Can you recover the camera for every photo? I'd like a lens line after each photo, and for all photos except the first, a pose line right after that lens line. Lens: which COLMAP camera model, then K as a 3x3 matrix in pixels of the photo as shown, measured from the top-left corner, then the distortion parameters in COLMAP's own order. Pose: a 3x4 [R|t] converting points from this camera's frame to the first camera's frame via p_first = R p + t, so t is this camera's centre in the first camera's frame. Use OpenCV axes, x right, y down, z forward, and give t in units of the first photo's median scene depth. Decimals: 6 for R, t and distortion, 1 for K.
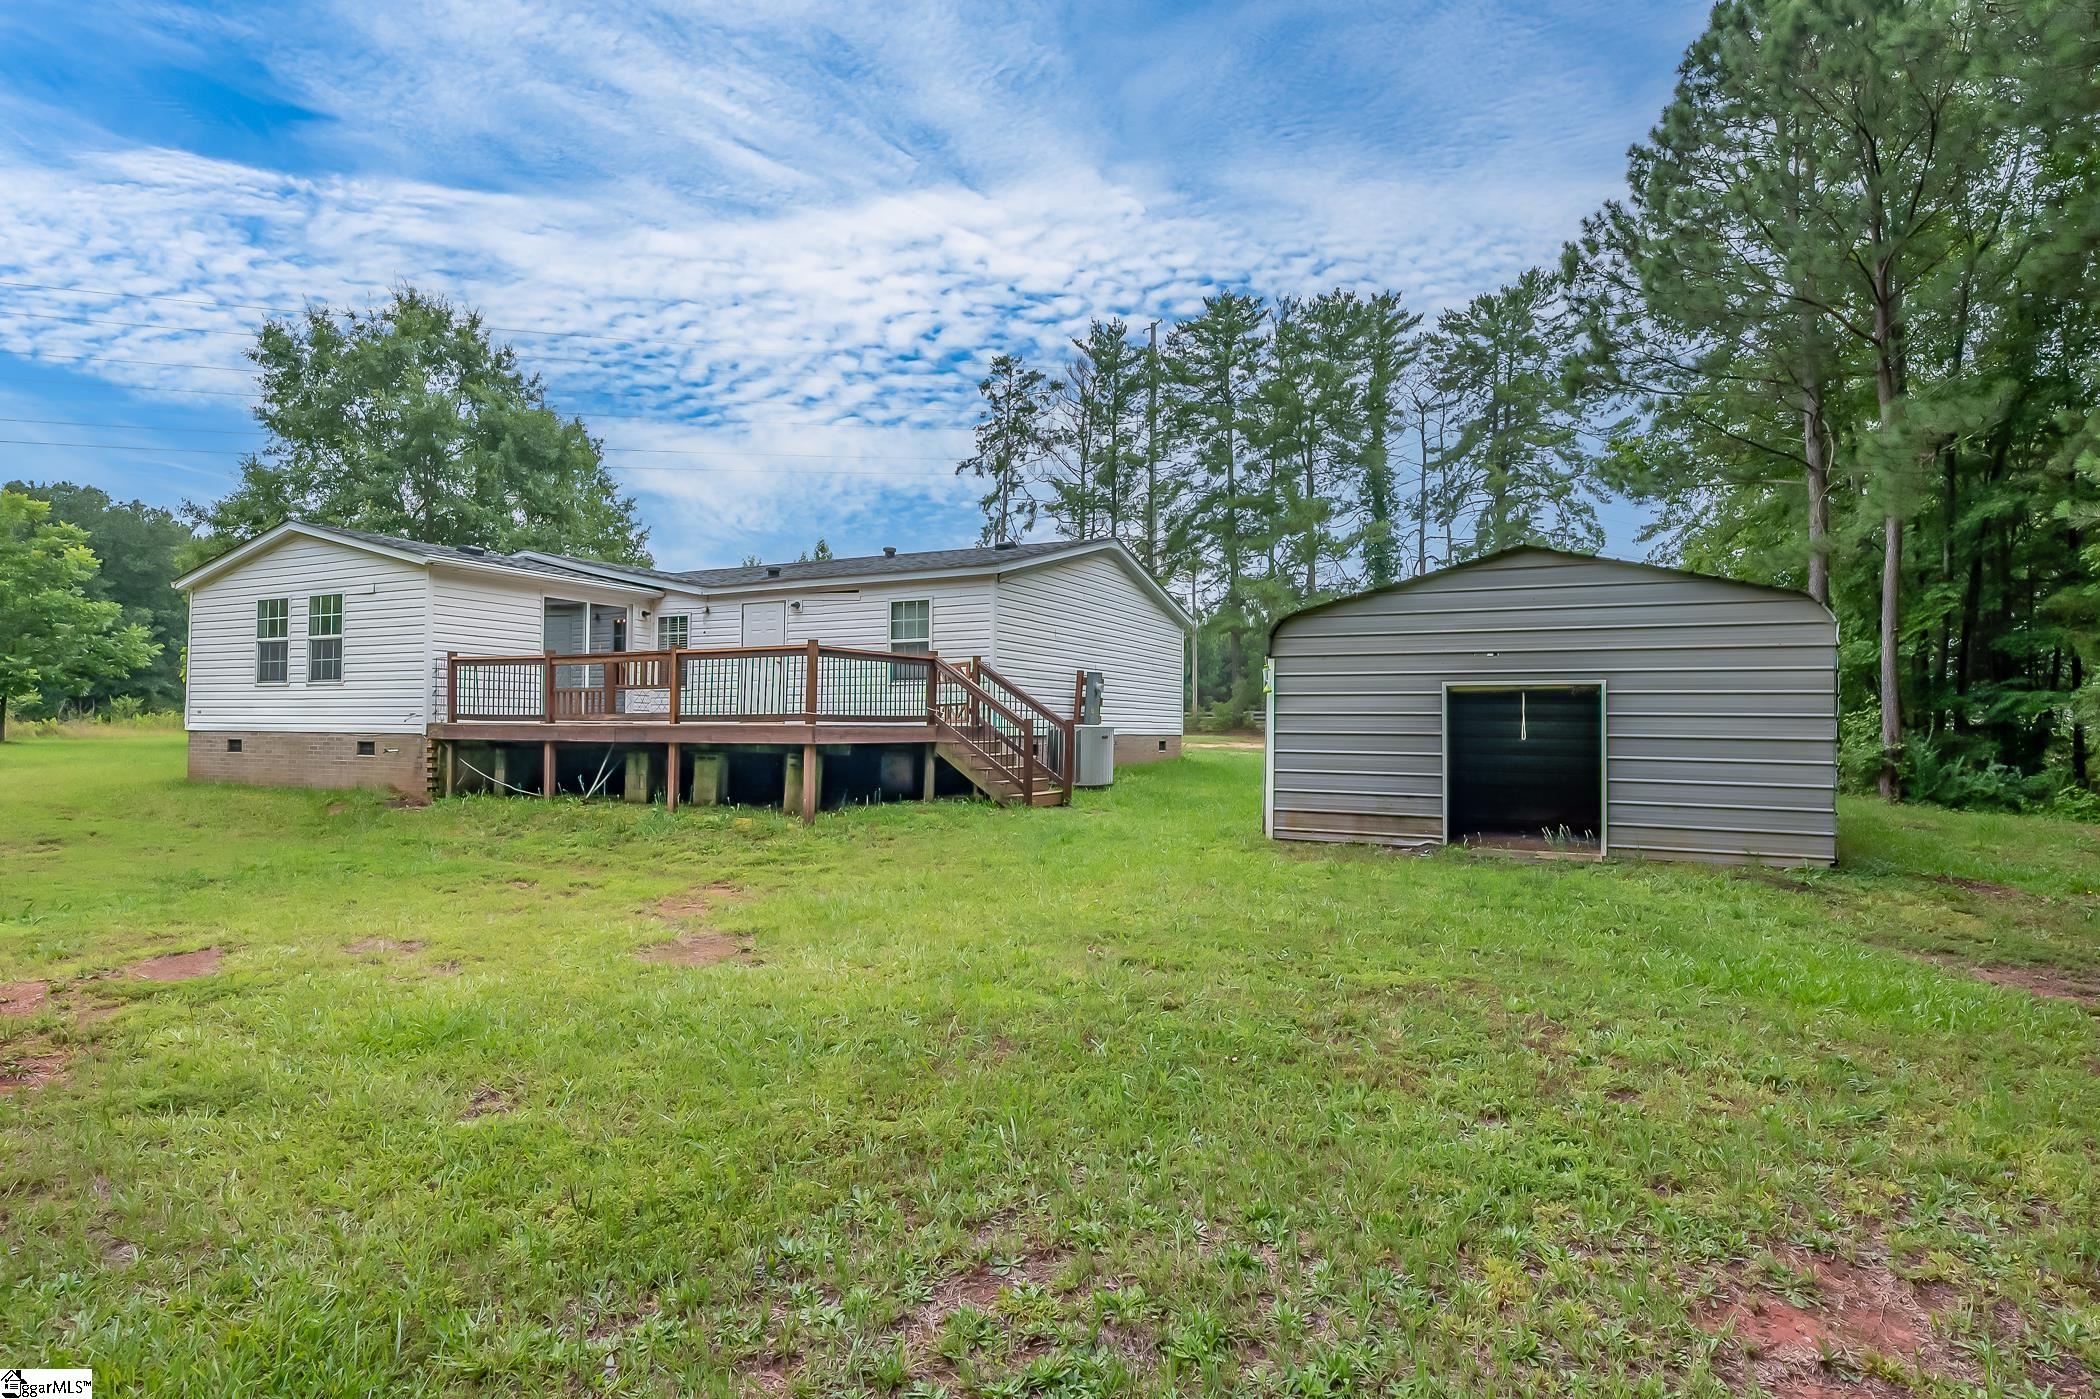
lens RADIAL K [[1058.6, 0, 1050.5], [0, 1058.6, 701.4], [0, 0, 1]] dist [0.015353, -0.000183]
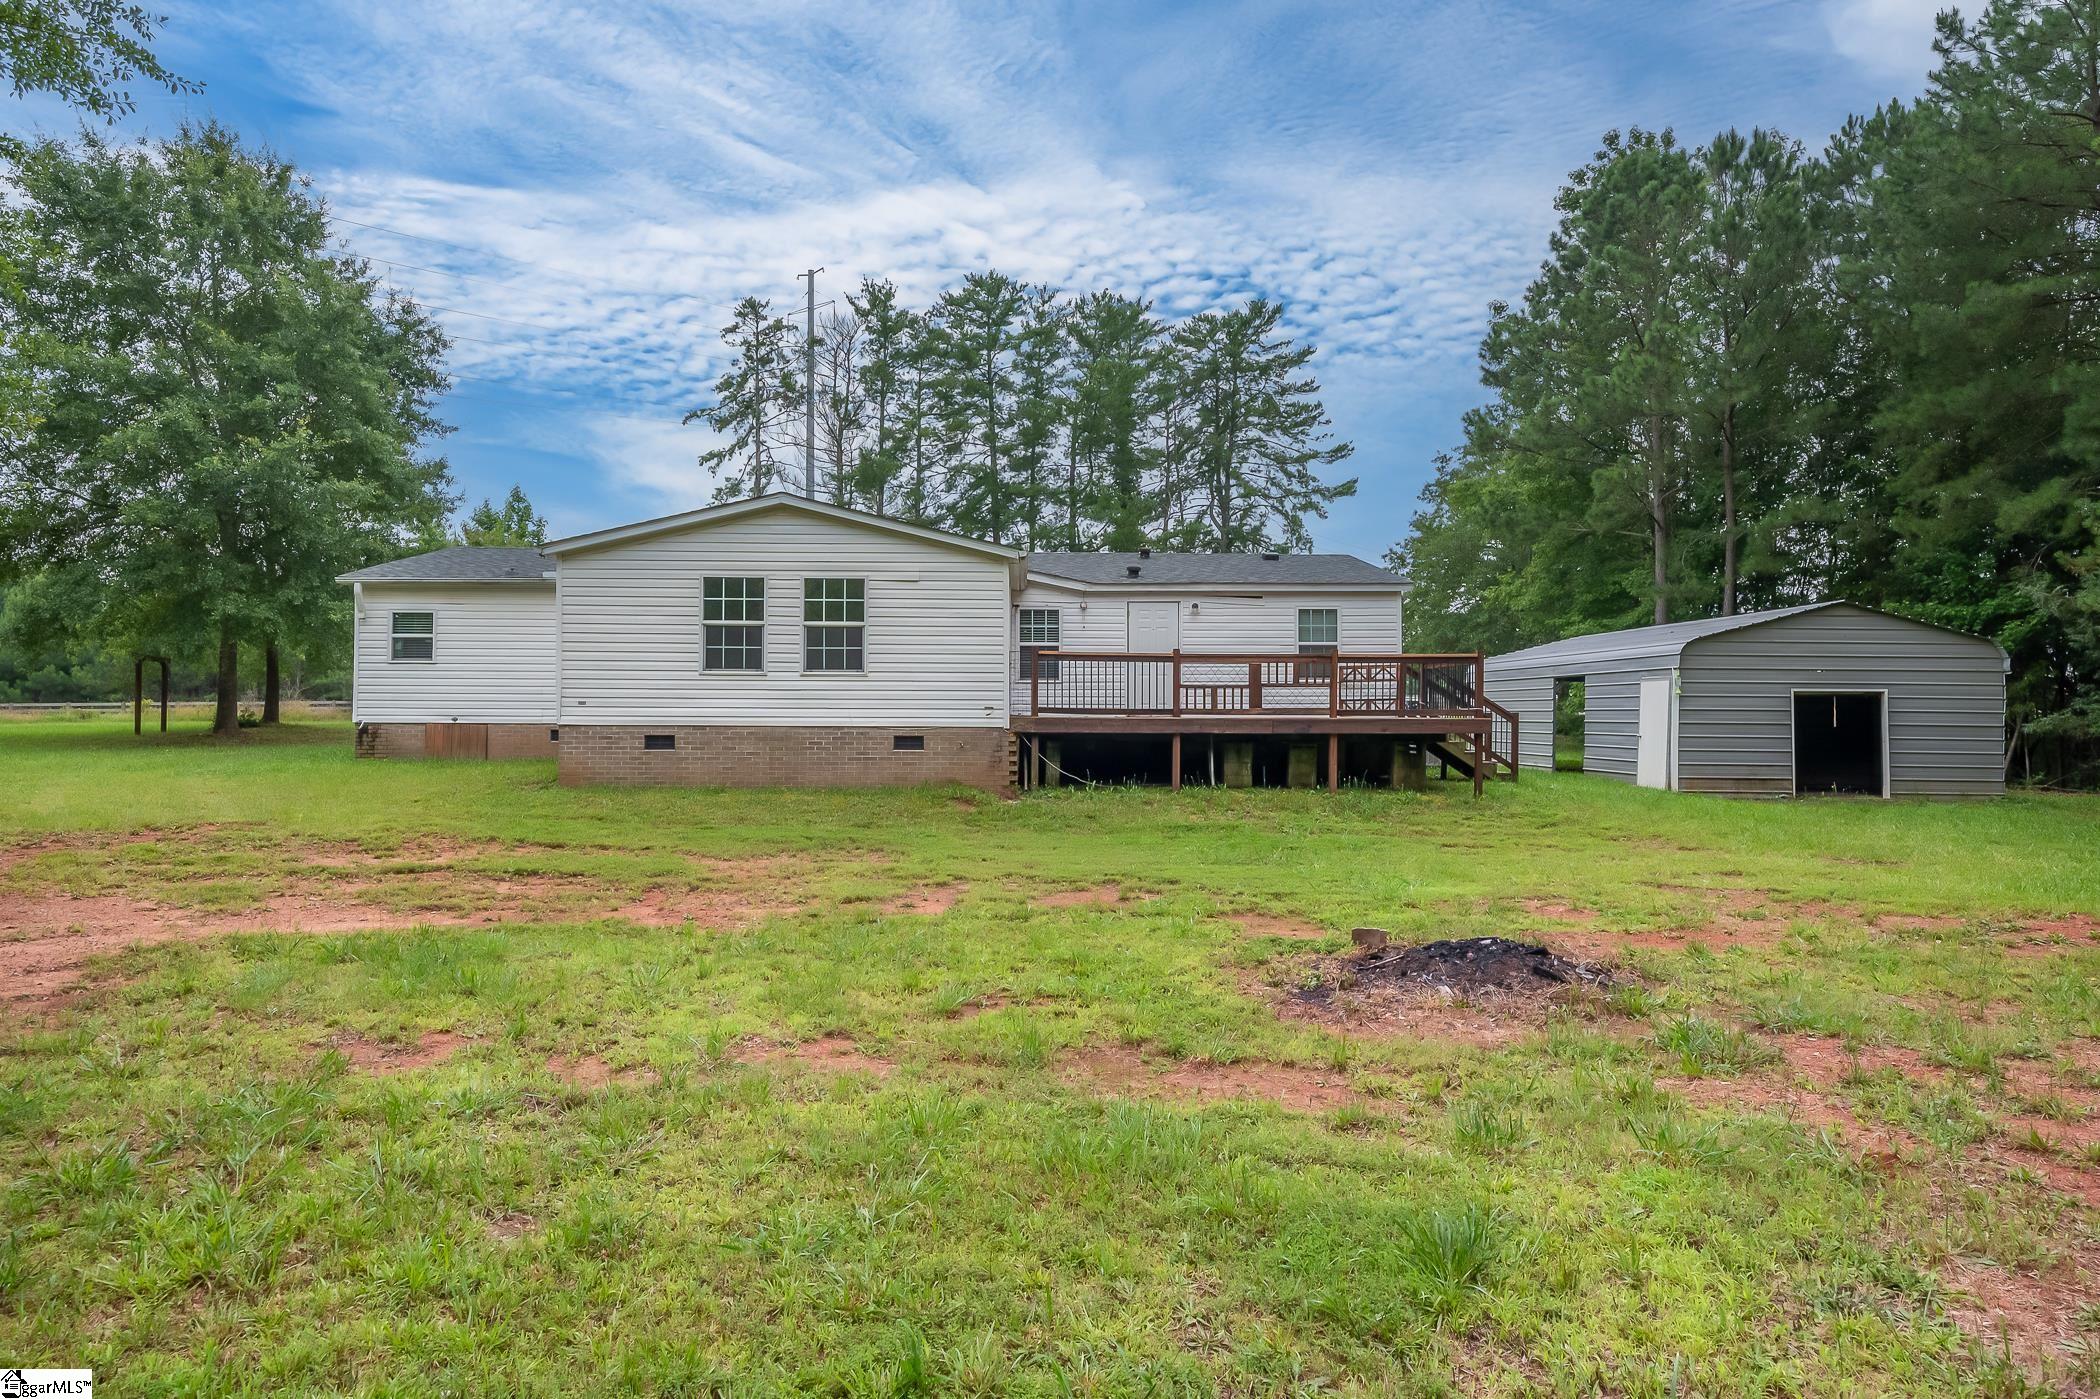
lens RADIAL K [[1167.2, 0, 1047.9], [0, 1167.2, 703.7], [0, 0, 1]] dist [0.007569, 0.000323]
pose [[0.887729, 0.002889, 0.460357, -0.995218], [-0.010342, 0.999853, 0.013669, -0.006578], [-0.460250, -0.016896, 0.887628, 0.010990]]
